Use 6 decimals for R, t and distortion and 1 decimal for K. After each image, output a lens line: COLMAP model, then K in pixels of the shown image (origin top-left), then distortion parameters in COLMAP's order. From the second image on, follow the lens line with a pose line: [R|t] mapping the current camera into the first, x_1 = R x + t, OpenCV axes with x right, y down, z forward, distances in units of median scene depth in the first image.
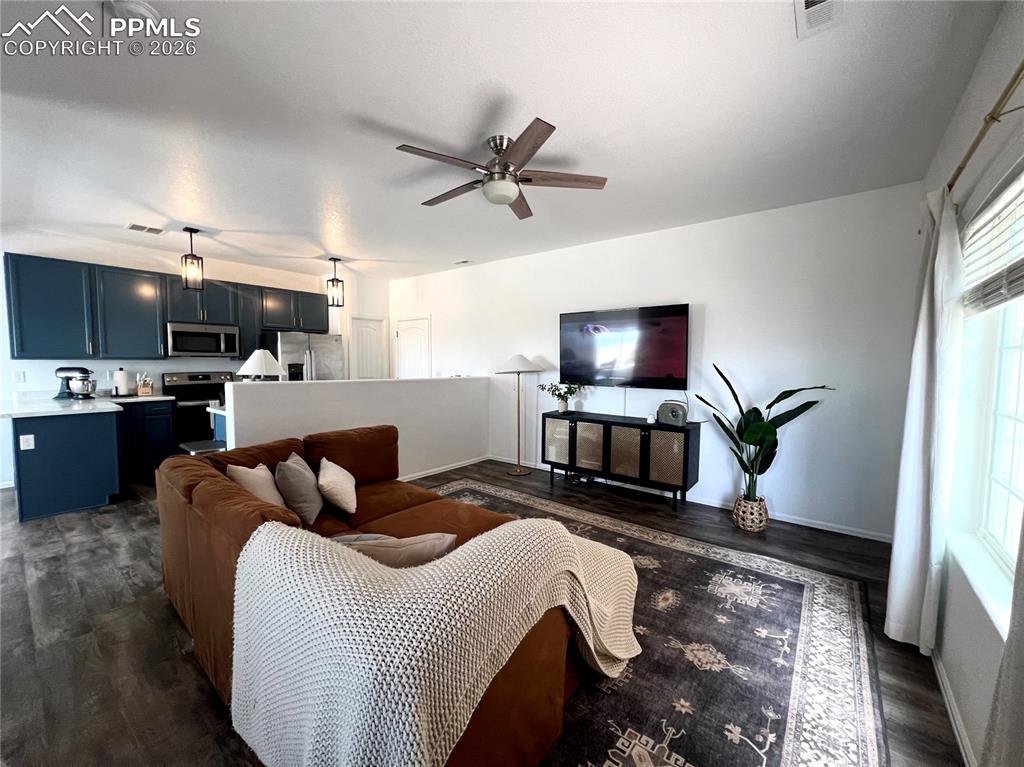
lens RADIAL K [[406.9, 0, 508.6], [0, 406.9, 386.3], [0, 0, 1]] dist [-0.003299, 0.000890]
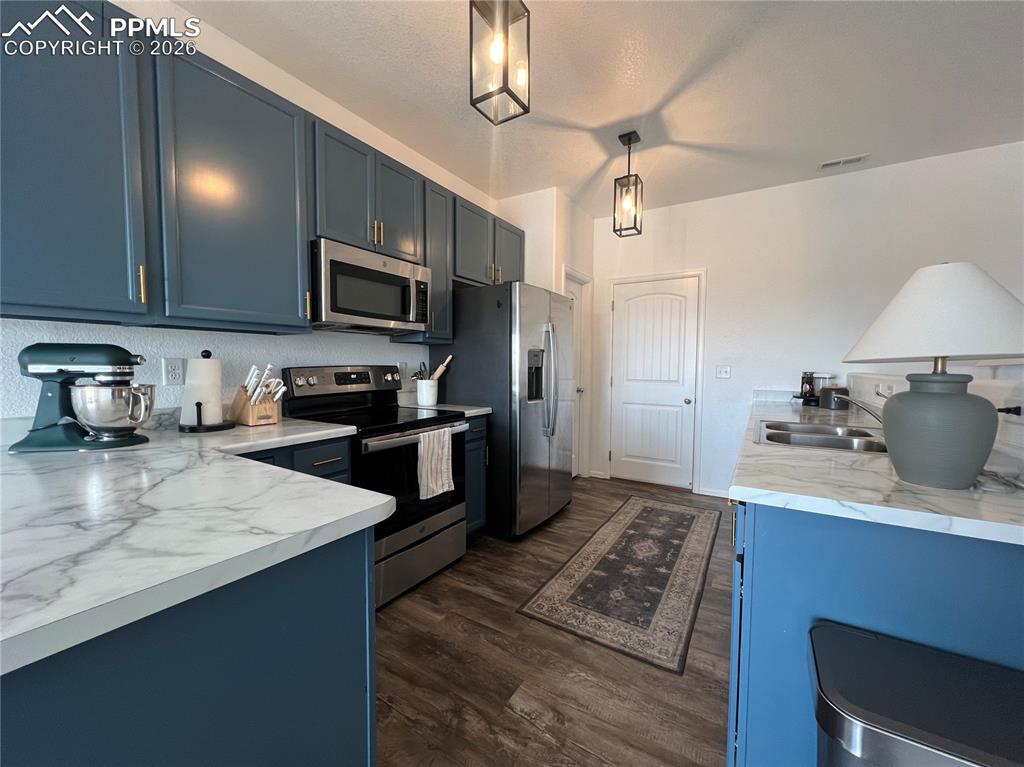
lens RADIAL K [[406.9, 0, 512.2], [0, 406.9, 383.5], [0, 0, 1]] dist [-0.003299, 0.000890]
pose [[0.992679, -0.005597, 0.120653, -0.846787], [0.006823, 0.999929, -0.009751, -0.012181], [-0.120590, 0.010503, 0.992647, 0.703464]]
